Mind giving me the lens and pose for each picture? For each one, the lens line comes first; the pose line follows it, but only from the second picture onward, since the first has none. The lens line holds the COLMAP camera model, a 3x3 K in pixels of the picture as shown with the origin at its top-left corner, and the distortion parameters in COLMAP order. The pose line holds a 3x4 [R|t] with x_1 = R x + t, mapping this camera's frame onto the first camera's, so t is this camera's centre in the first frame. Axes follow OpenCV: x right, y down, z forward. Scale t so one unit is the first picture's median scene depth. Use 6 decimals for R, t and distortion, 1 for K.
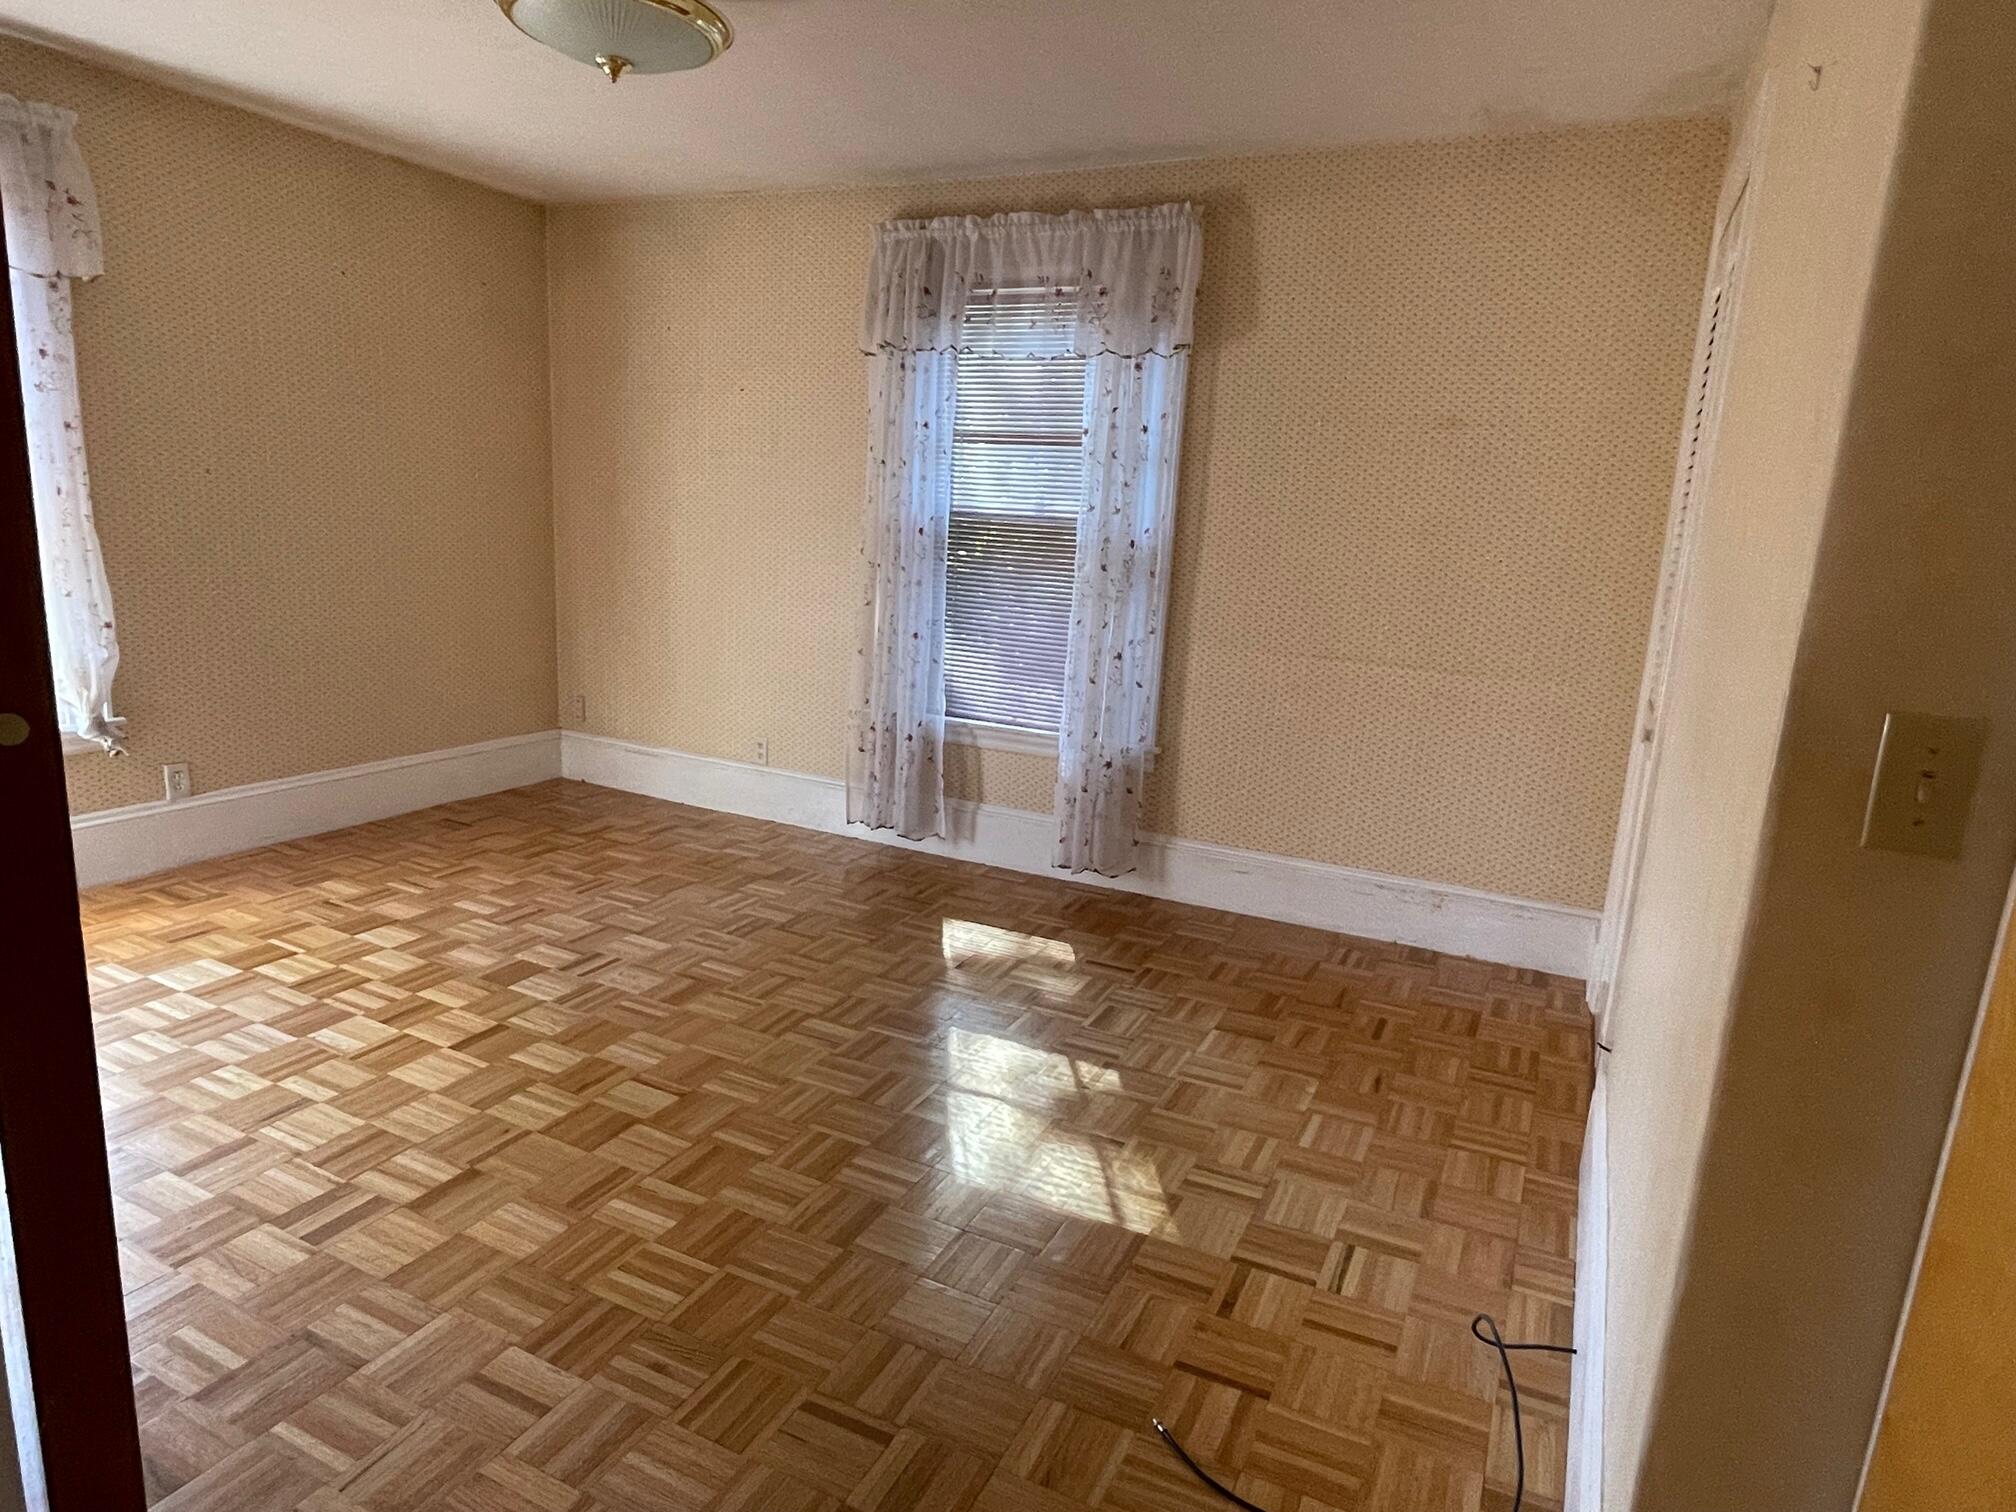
lens RADIAL K [[1180.5, 0, 1010.2], [0, 1180.5, 757.1], [0, 0, 1]] dist [-0.000842, -0.000098]
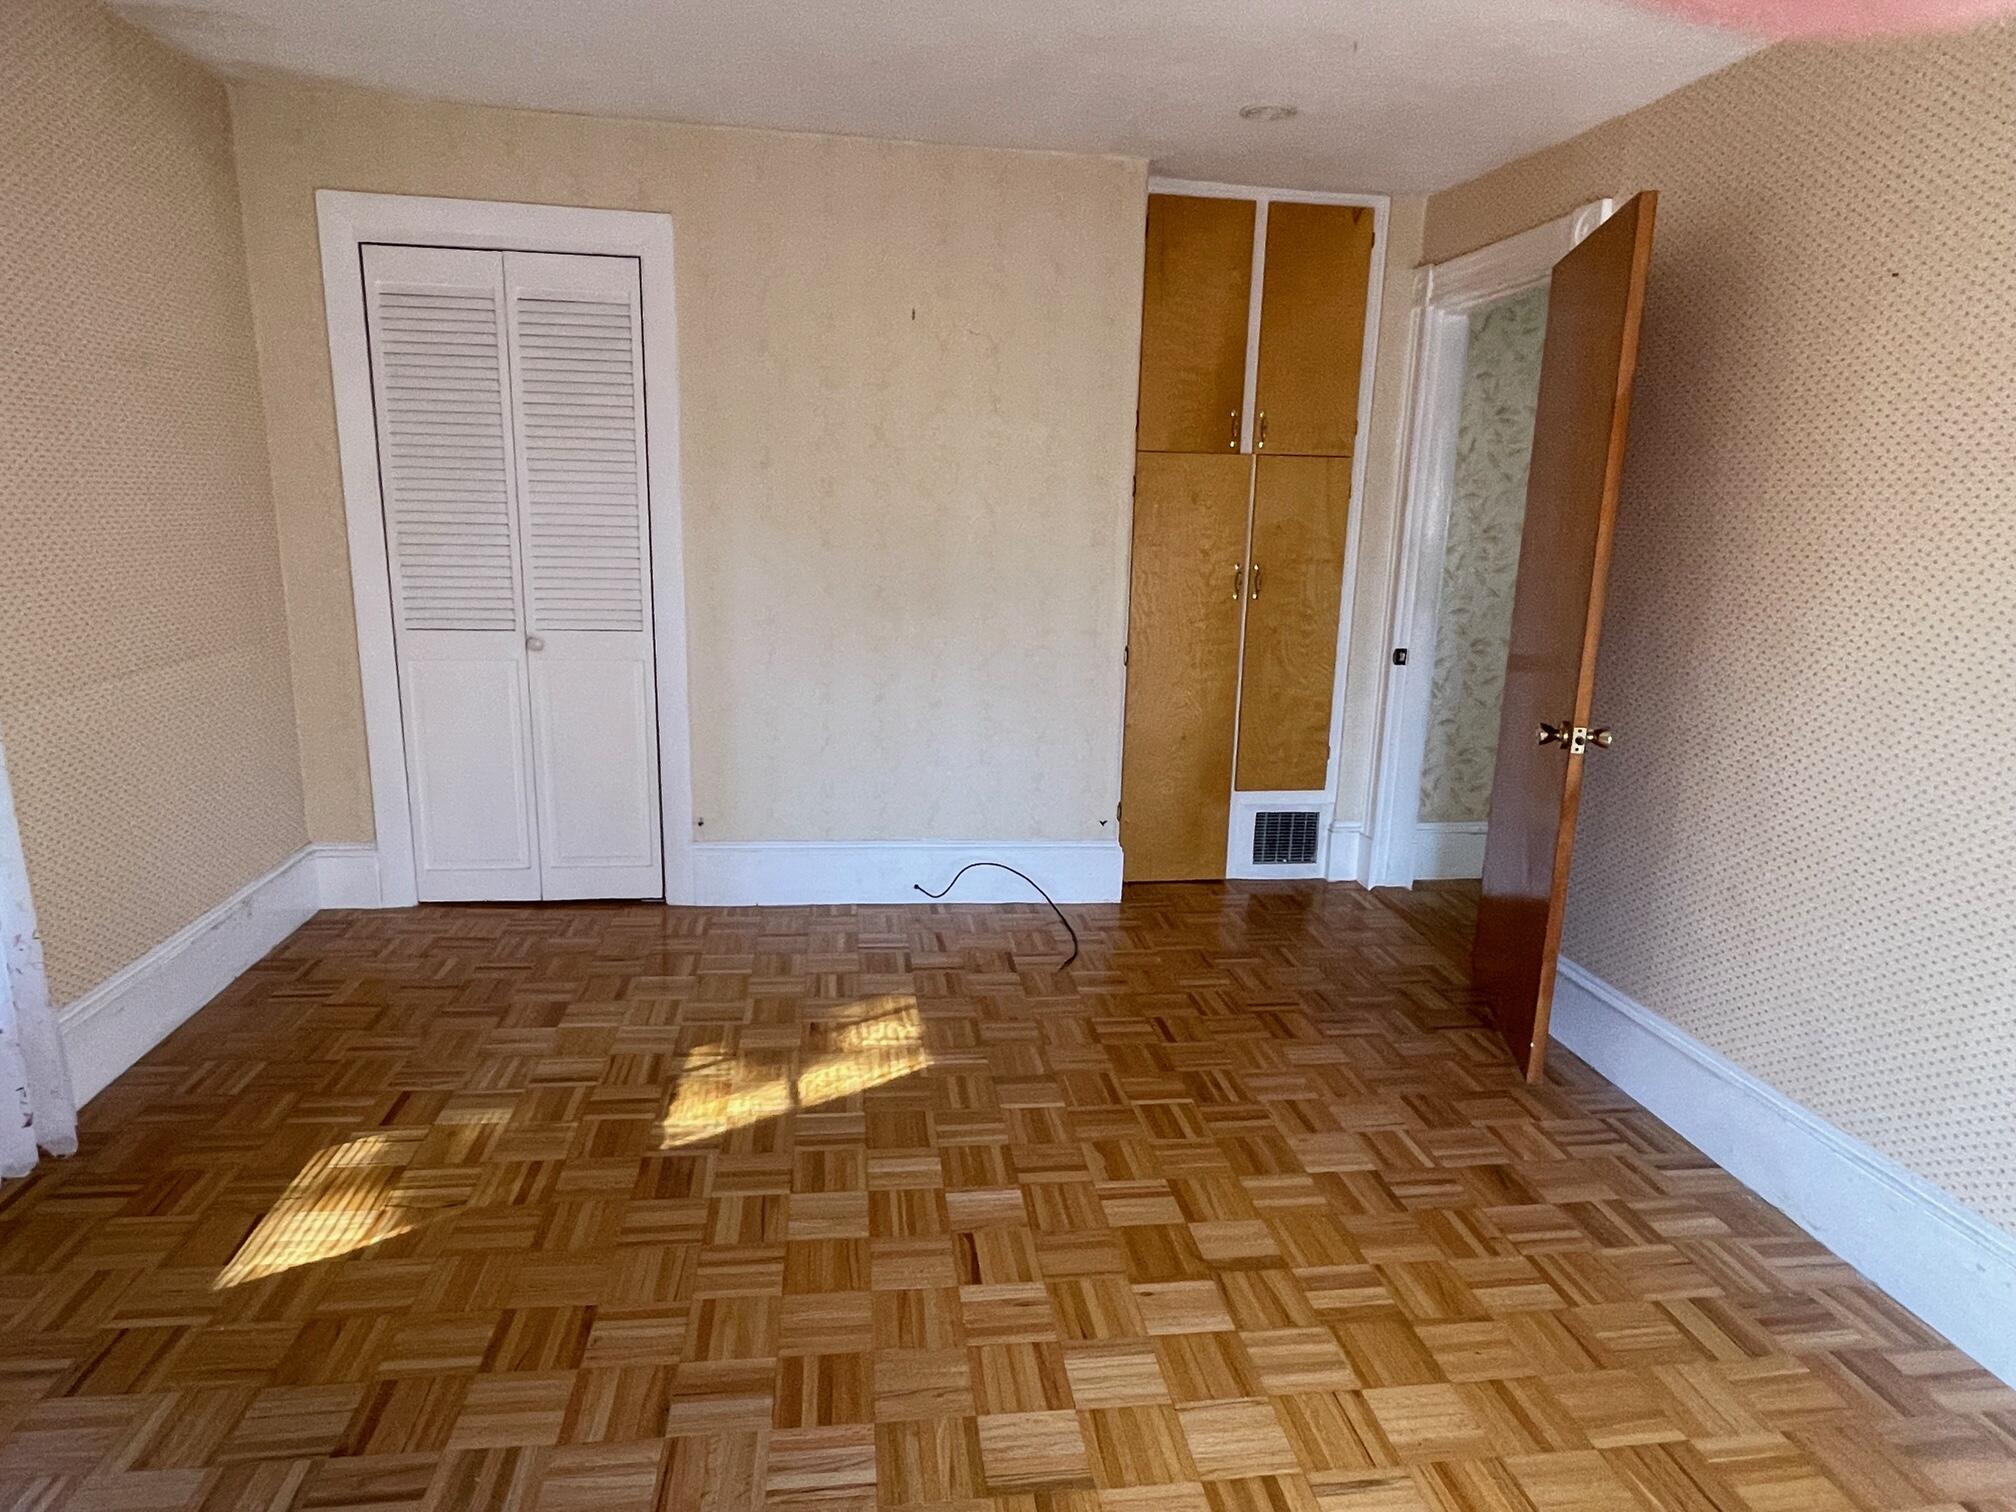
lens RADIAL K [[1176.2, 0, 1003.3], [0, 1176.2, 757.7], [0, 0, 1]] dist [0.005232, 0.001375]
pose [[-0.551191, -0.245963, 0.797302, -0.844220], [0.118315, 0.922868, 0.366492, -0.322634], [-0.825948, 0.296340, -0.479575, 1.230232]]
